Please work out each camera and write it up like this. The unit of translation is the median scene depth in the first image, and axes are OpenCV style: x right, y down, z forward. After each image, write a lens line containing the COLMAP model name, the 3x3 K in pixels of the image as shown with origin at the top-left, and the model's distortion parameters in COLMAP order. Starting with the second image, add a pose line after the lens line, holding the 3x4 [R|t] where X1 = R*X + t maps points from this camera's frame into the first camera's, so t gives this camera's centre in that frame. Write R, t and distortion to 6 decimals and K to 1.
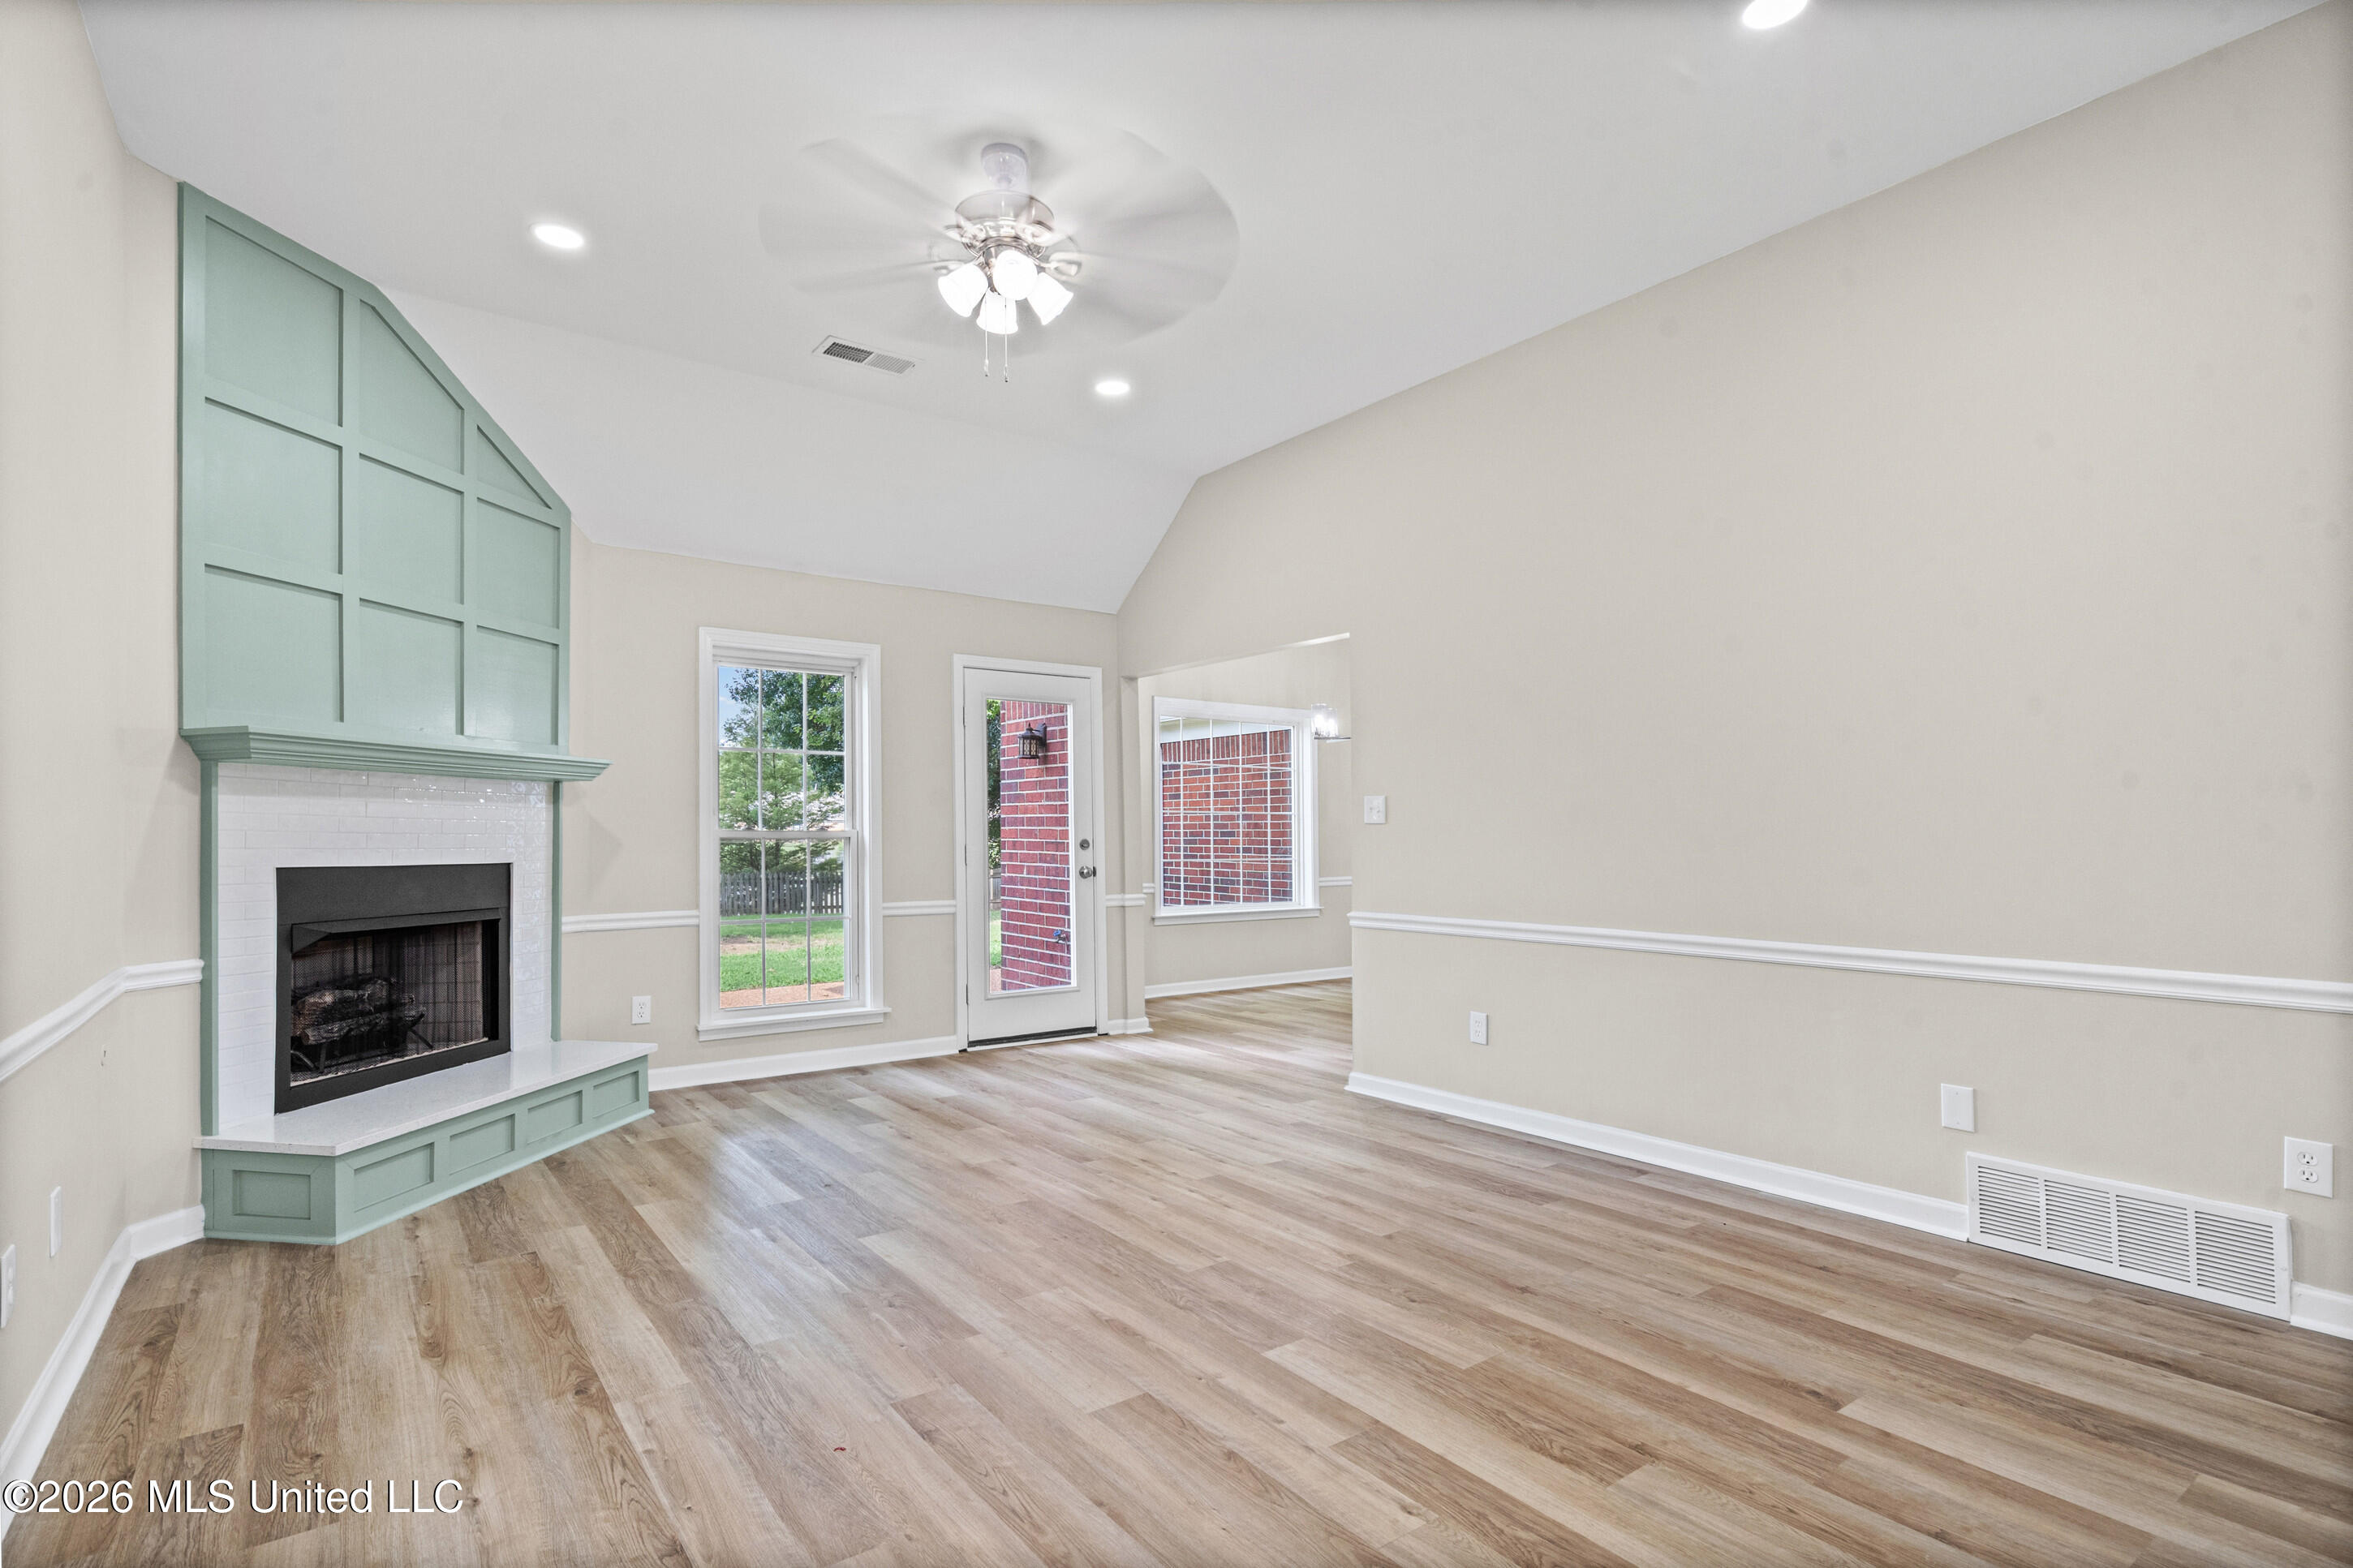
lens RADIAL K [[1137.0, 0, 1170.9], [0, 1137.0, 794.4], [0, 0, 1]] dist [0.000632, 0.000660]
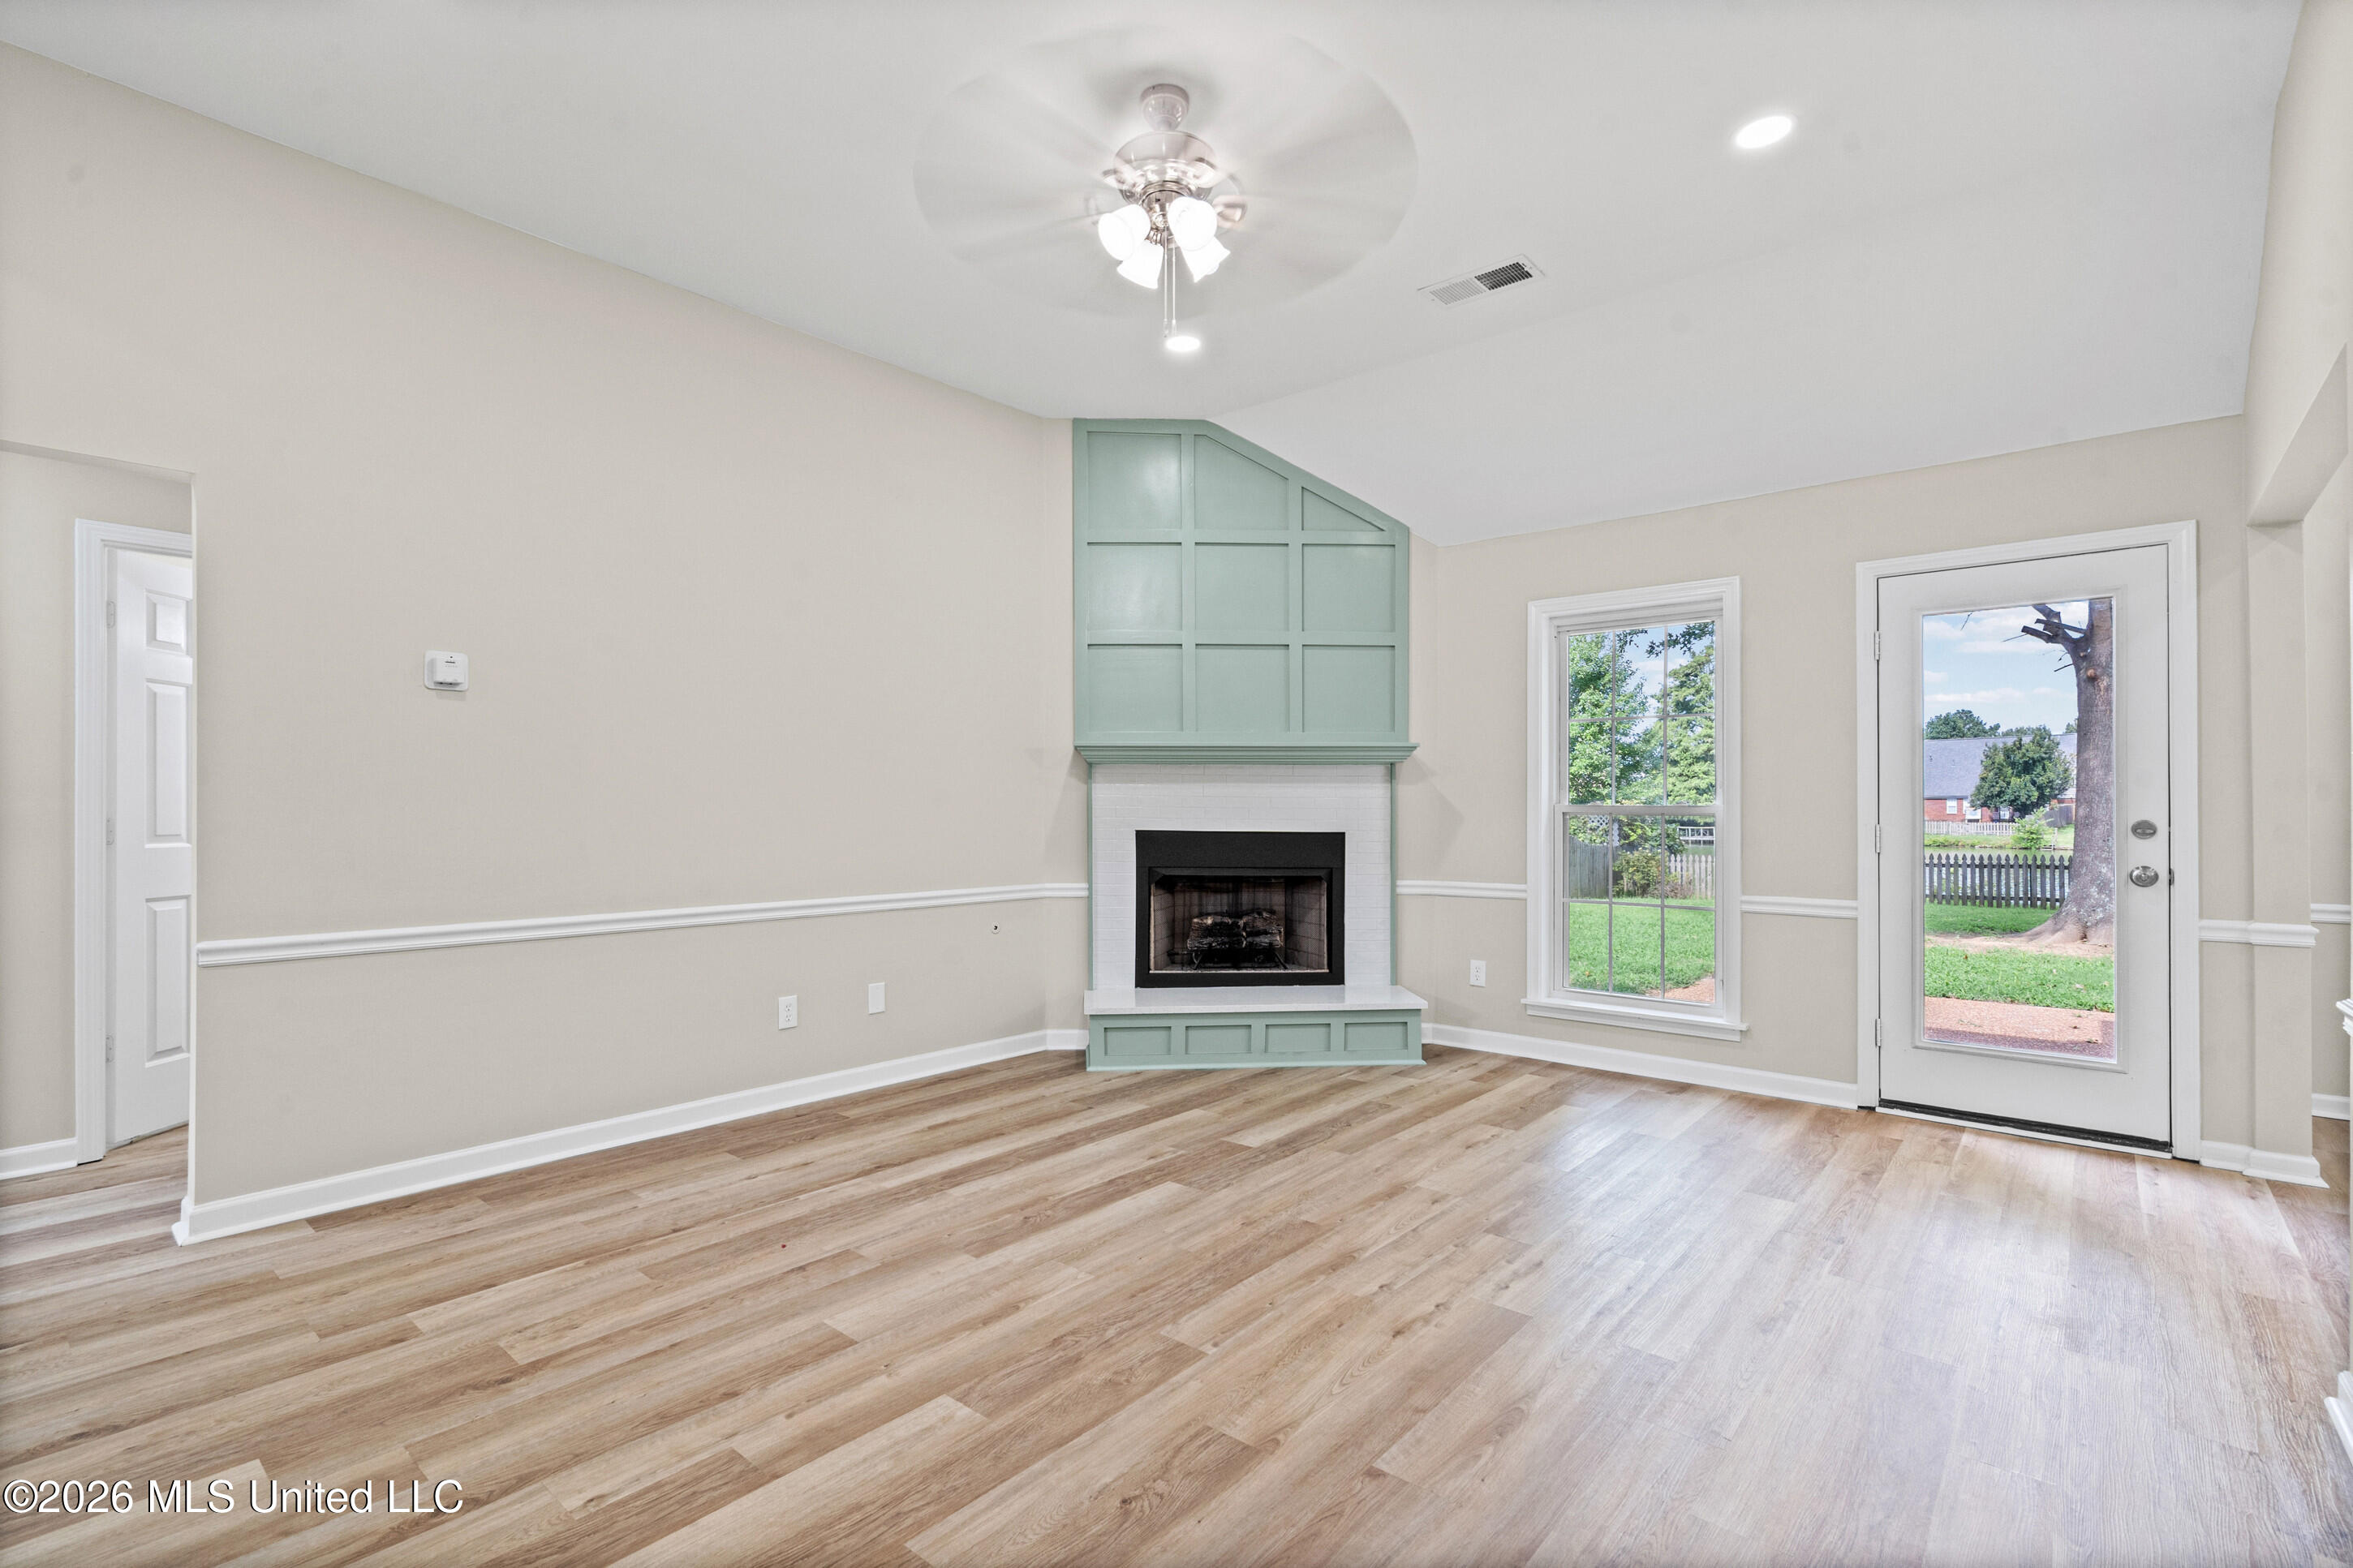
lens RADIAL K [[1085.1, 0, 1157.5], [0, 1085.1, 806.2], [0, 0, 1]] dist [-0.004373, 0.000874]
pose [[0.219406, 0.000837, -0.975633, 0.699006], [0.031825, 0.999461, 0.008015, 0.022057], [0.975114, -0.032808, 0.219261, 0.733770]]
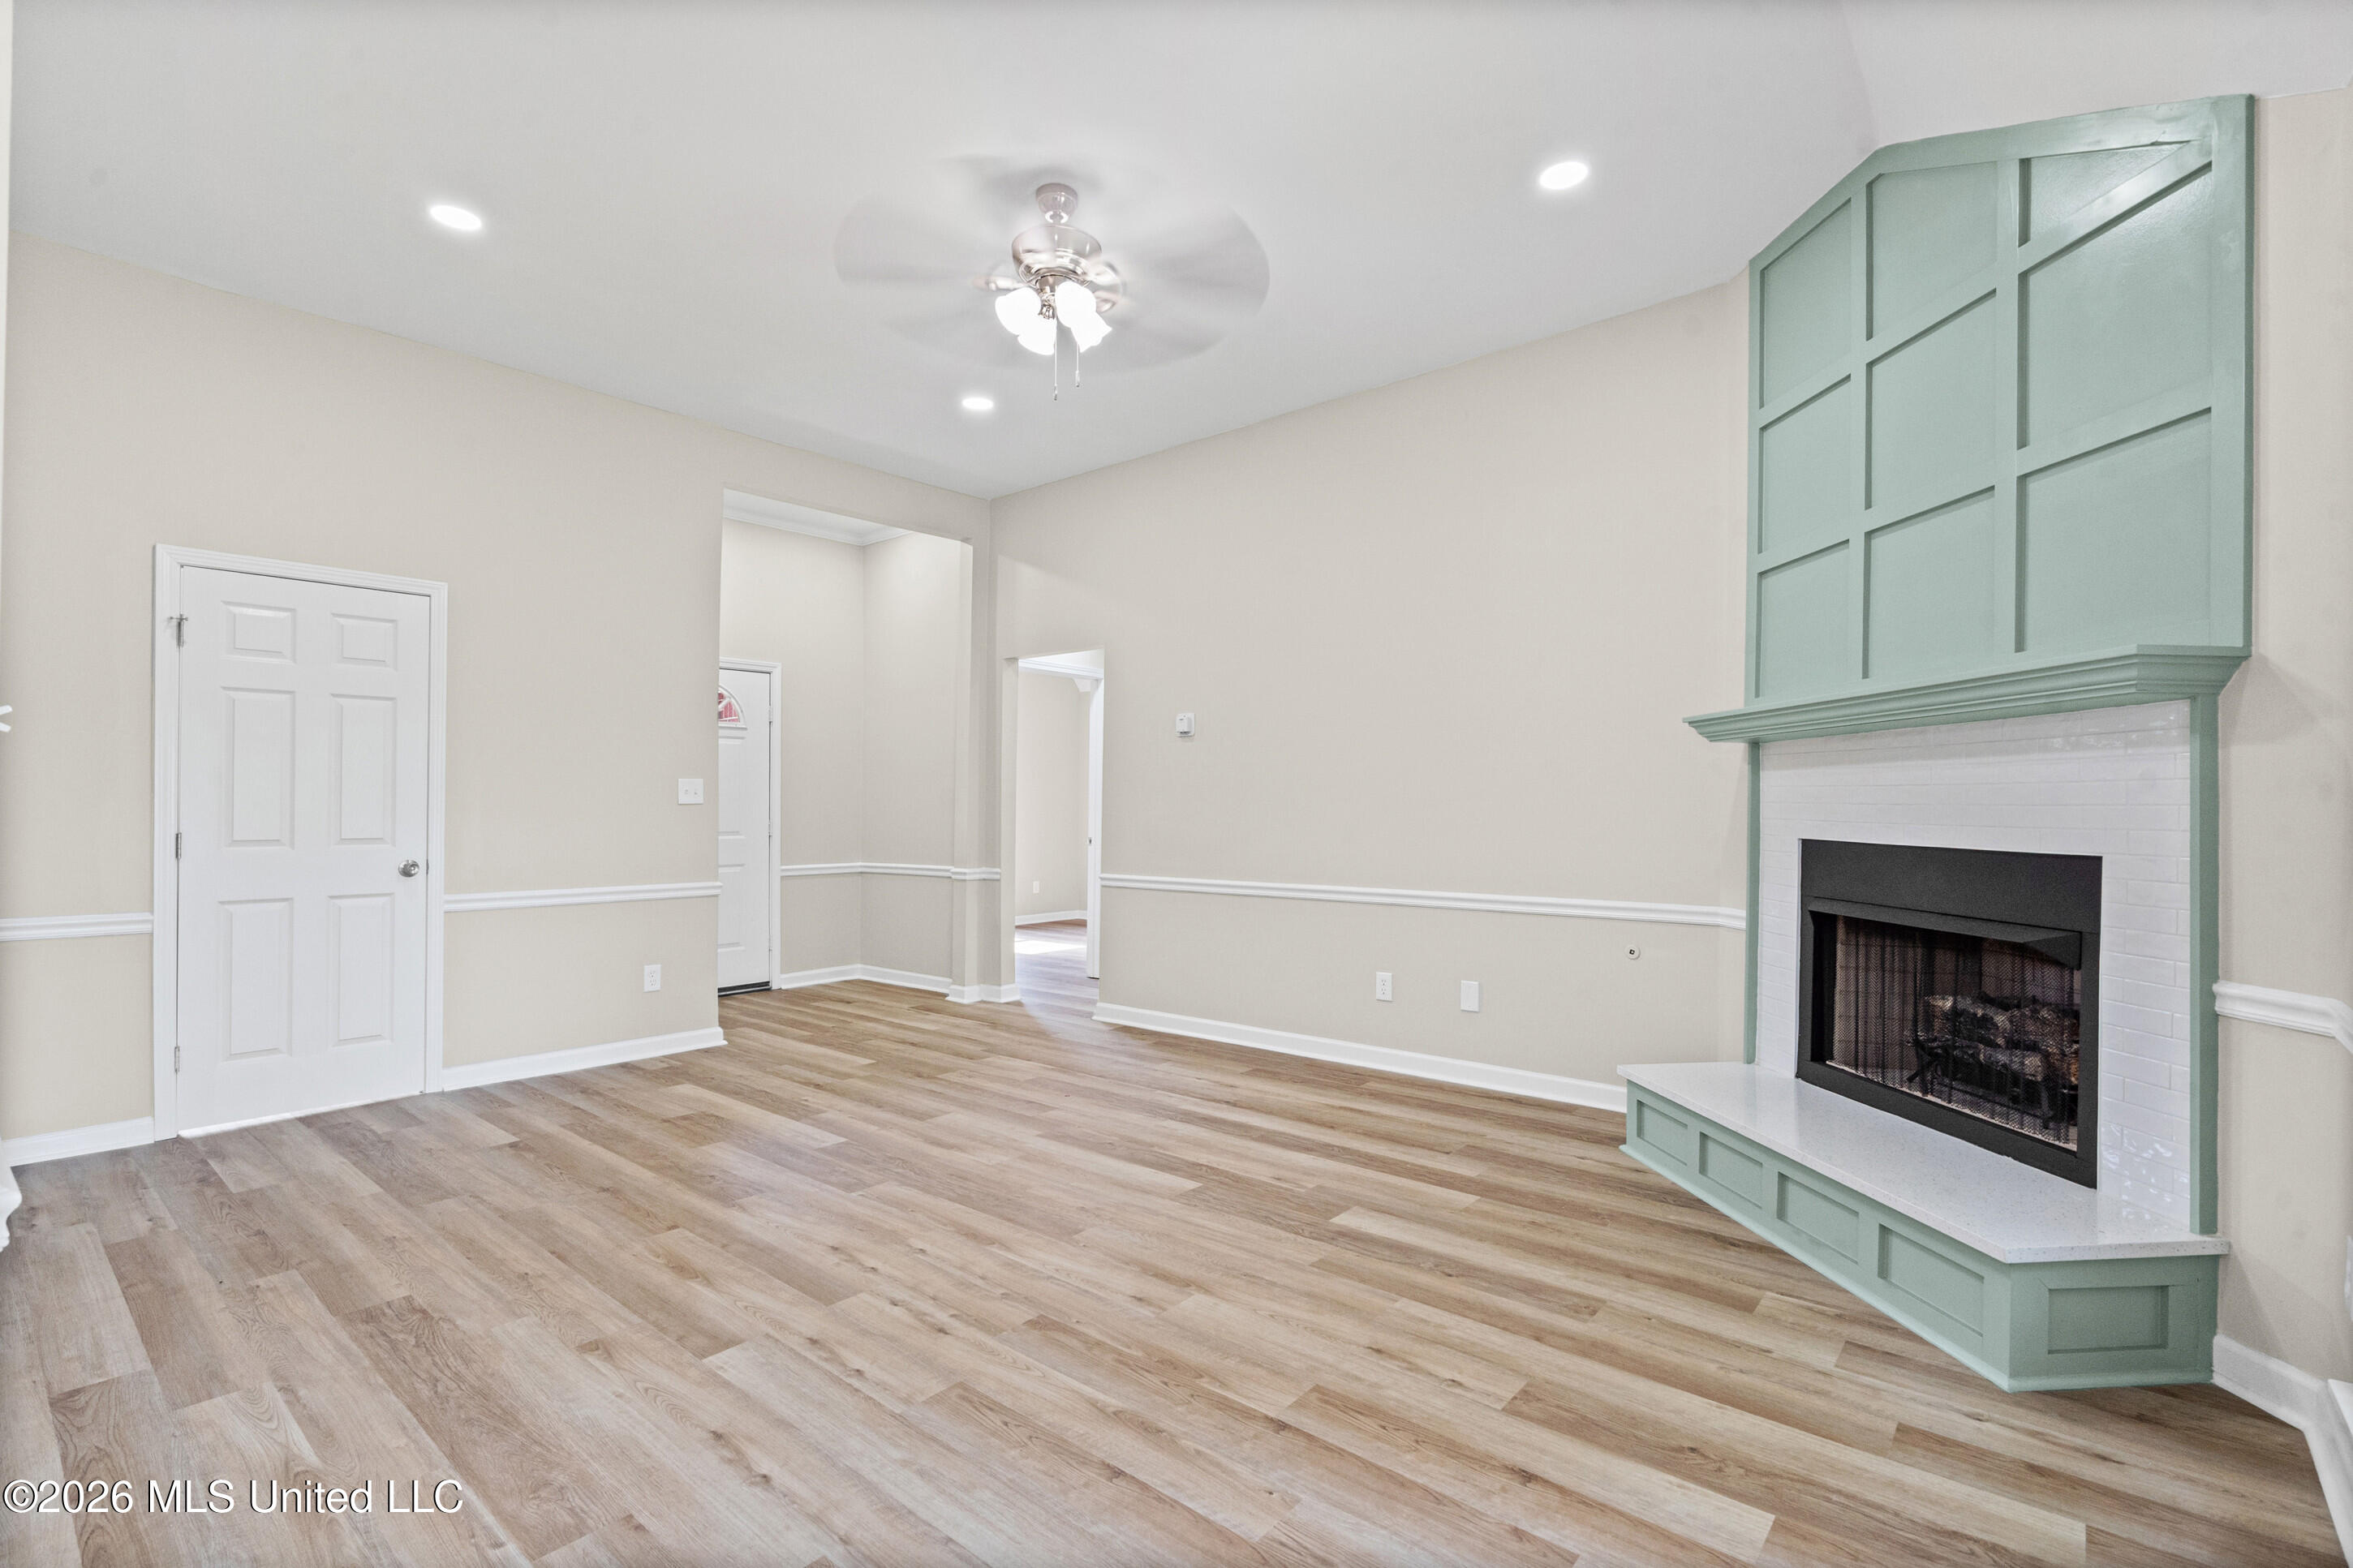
lens RADIAL K [[1085.1, 0, 1162.3], [0, 1085.1, 799.2], [0, 0, 1]] dist [-0.004373, 0.000874]
pose [[-0.976602, 0.003944, -0.215020, -0.017244], [0.013104, 0.999065, -0.041192, 0.064639], [0.214656, -0.043046, -0.975741, 1.910823]]
